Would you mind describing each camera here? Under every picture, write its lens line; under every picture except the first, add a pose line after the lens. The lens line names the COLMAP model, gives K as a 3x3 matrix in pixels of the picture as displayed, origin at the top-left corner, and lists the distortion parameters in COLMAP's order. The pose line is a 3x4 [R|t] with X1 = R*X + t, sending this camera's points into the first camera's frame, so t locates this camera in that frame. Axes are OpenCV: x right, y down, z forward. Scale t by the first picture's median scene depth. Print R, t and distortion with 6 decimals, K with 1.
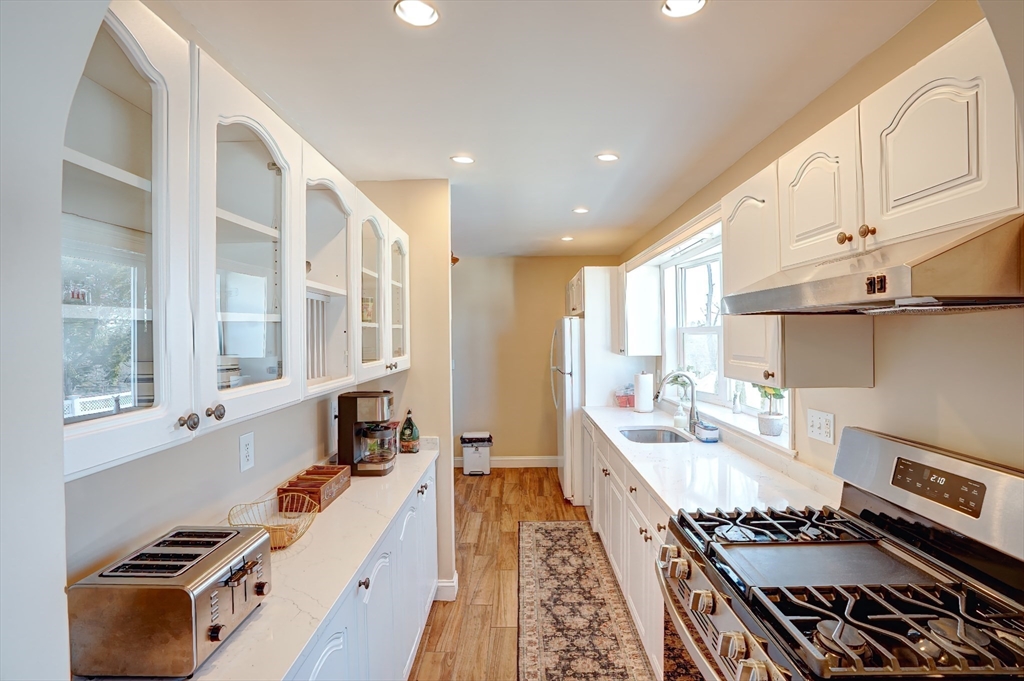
lens RADIAL K [[475.7, 0, 511.5], [0, 475.7, 336.4], [0, 0, 1]] dist [-0.067783, 0.020958]
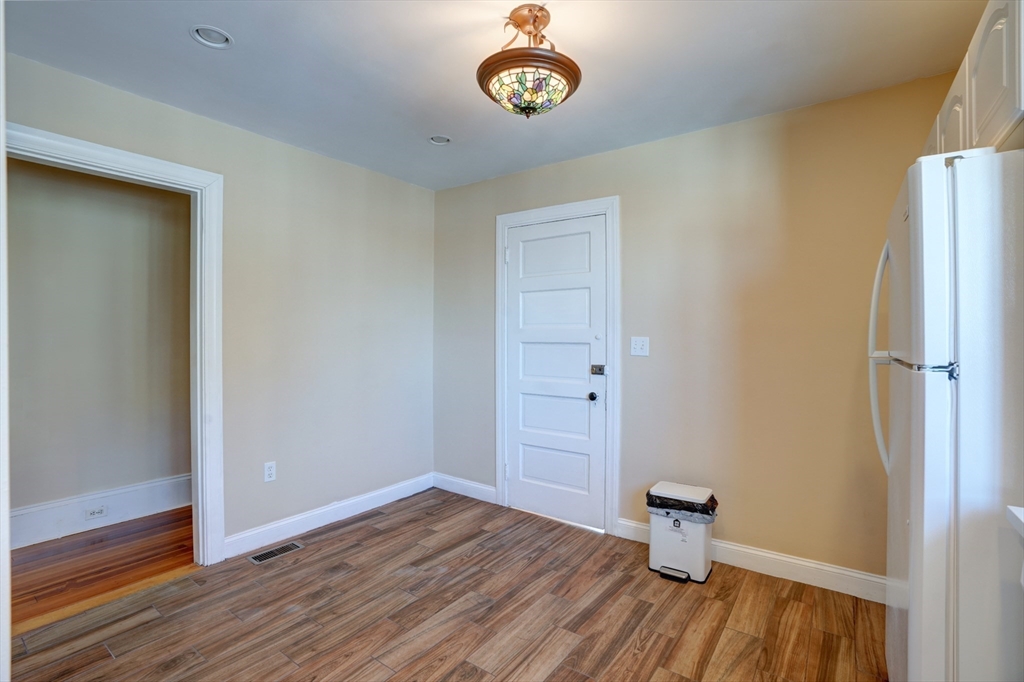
lens RADIAL K [[475.7, 0, 504.6], [0, 475.7, 334.0], [0, 0, 1]] dist [-0.067783, 0.020958]
pose [[0.816345, 0.011883, -0.577442, 0.058578], [-0.012420, 0.999918, 0.003018, 0.053062], [0.577431, 0.004708, 0.816426, 0.565026]]
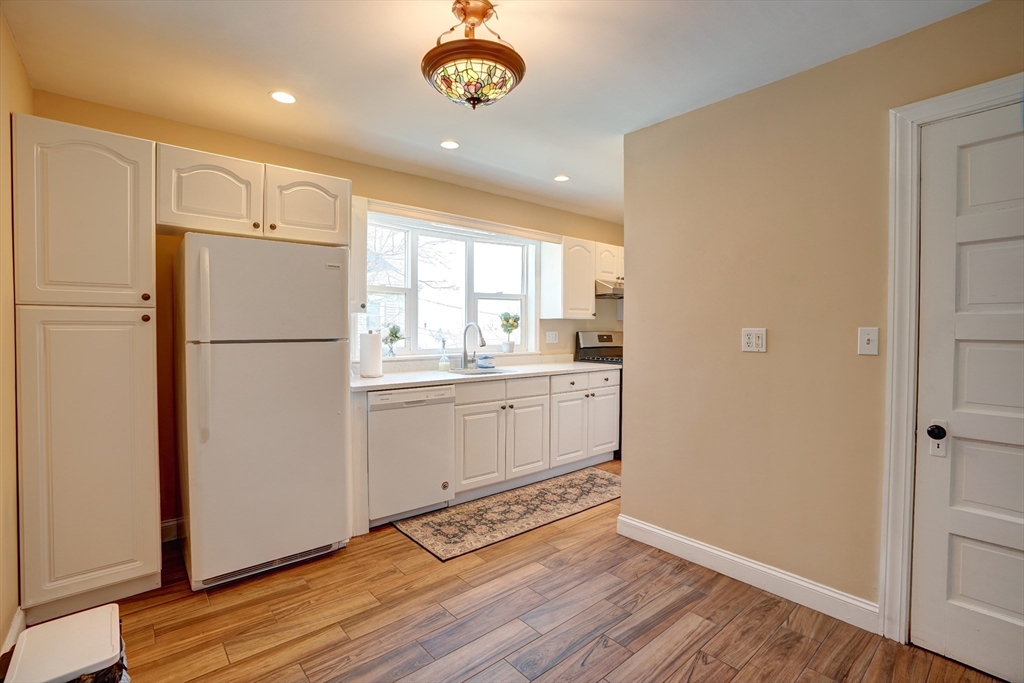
lens RADIAL K [[475.7, 0, 514.3], [0, 475.7, 335.6], [0, 0, 1]] dist [-0.067783, 0.020958]
pose [[-0.666568, -0.001959, 0.745441, -0.430401], [0.008201, 0.999917, 0.009960, 0.059578], [-0.745399, 0.012752, -0.666497, 1.091339]]
